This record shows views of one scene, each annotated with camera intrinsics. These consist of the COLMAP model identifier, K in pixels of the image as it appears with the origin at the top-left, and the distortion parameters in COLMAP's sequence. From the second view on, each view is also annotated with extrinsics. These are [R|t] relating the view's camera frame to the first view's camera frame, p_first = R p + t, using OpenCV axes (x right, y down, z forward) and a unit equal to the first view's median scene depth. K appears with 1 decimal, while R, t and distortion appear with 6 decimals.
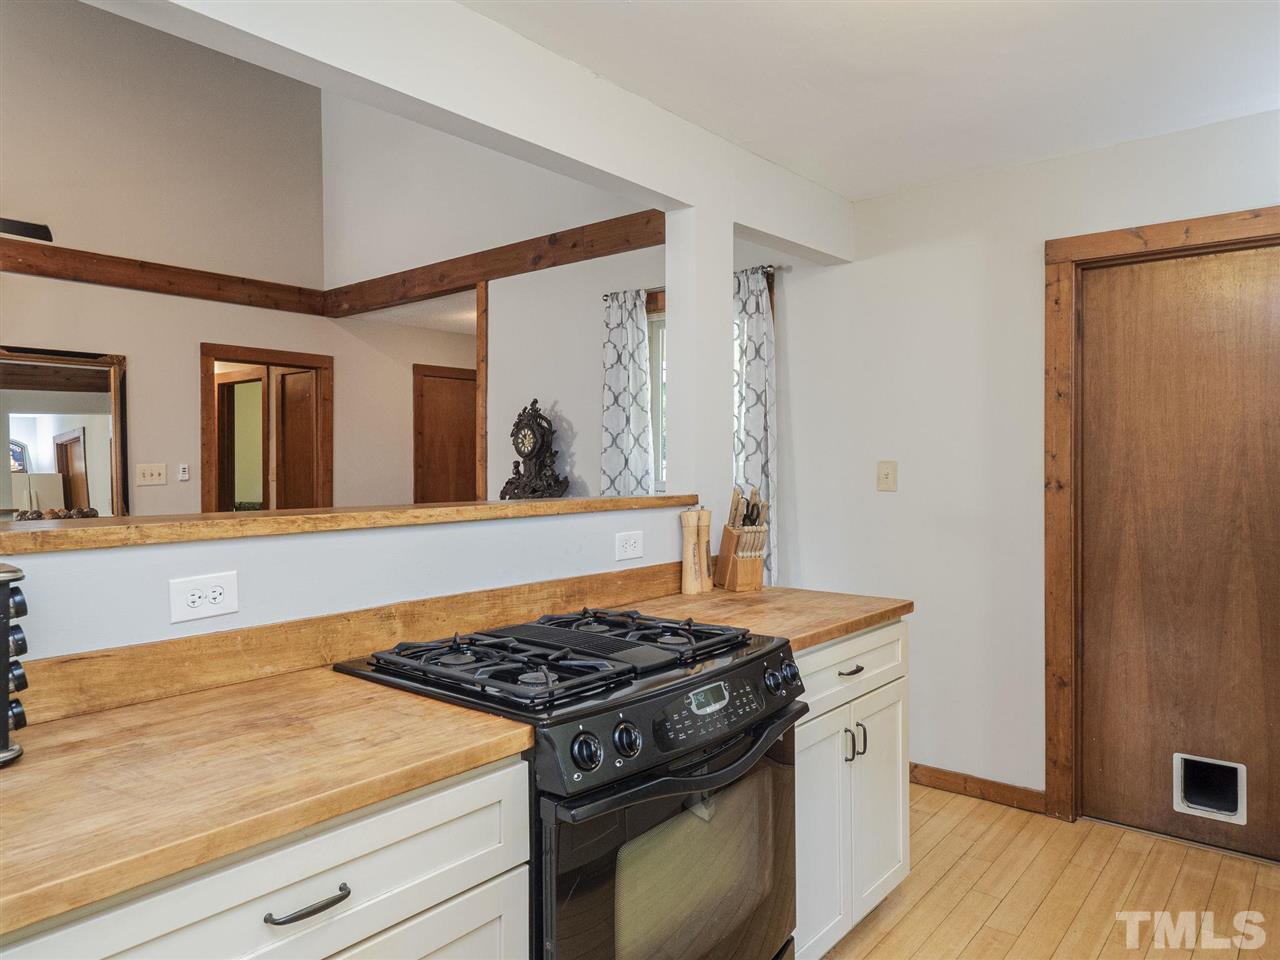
lens RADIAL K [[856.3, 0, 640.0], [0, 856.3, 480.0], [0, 0, 1]] dist [0.001805, 0.000559]
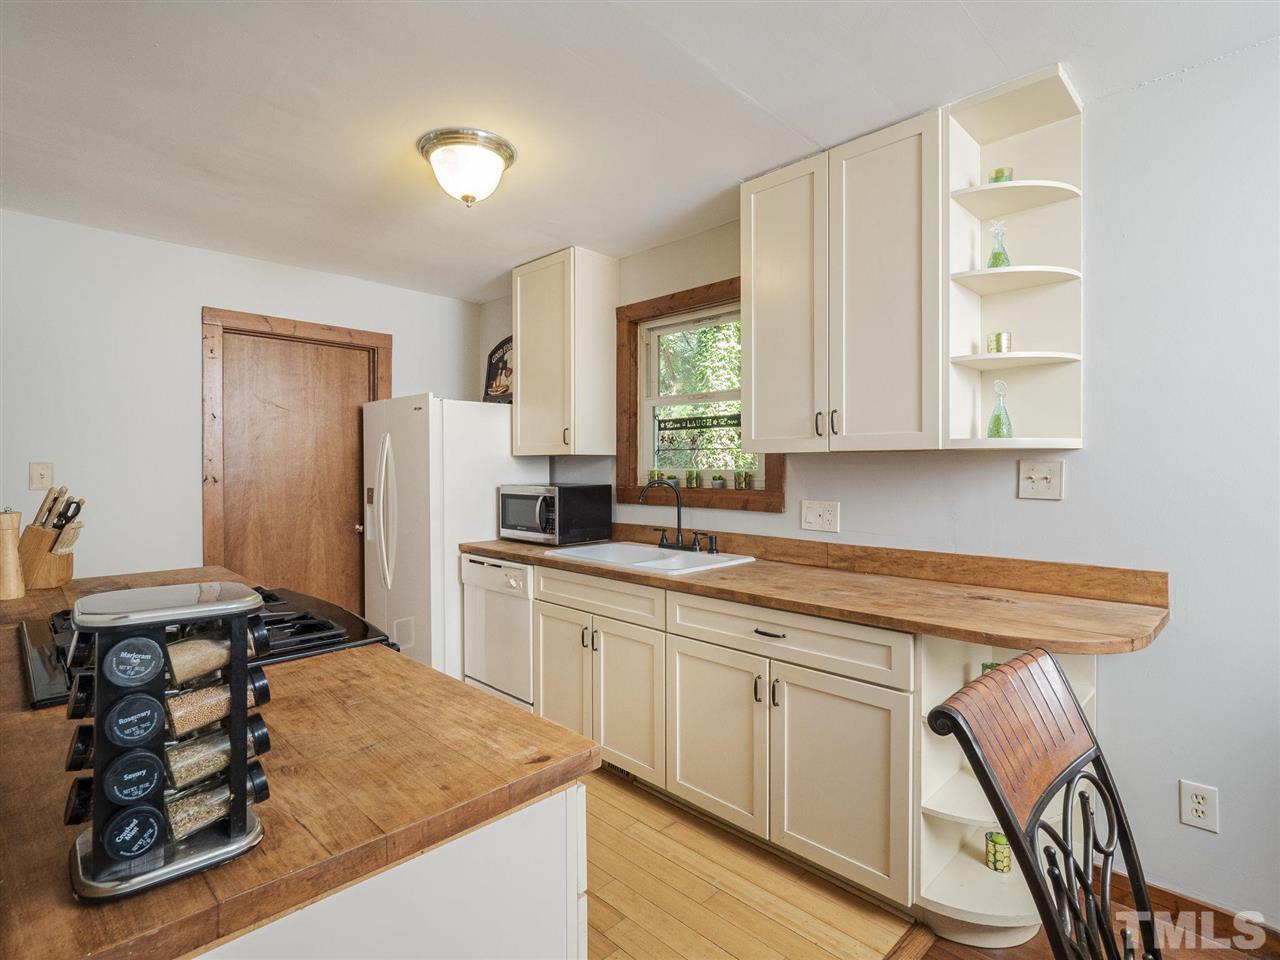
lens RADIAL K [[618.6, 0, 640.0], [0, 618.6, 480.0], [0, 0, 1]] dist [0.002207, 0.000088]
pose [[0.108552, -0.020593, 0.993877, -1.201419], [0.018999, 0.999646, 0.018637, 0.000325], [-0.993909, 0.016860, 0.108905, 0.476719]]
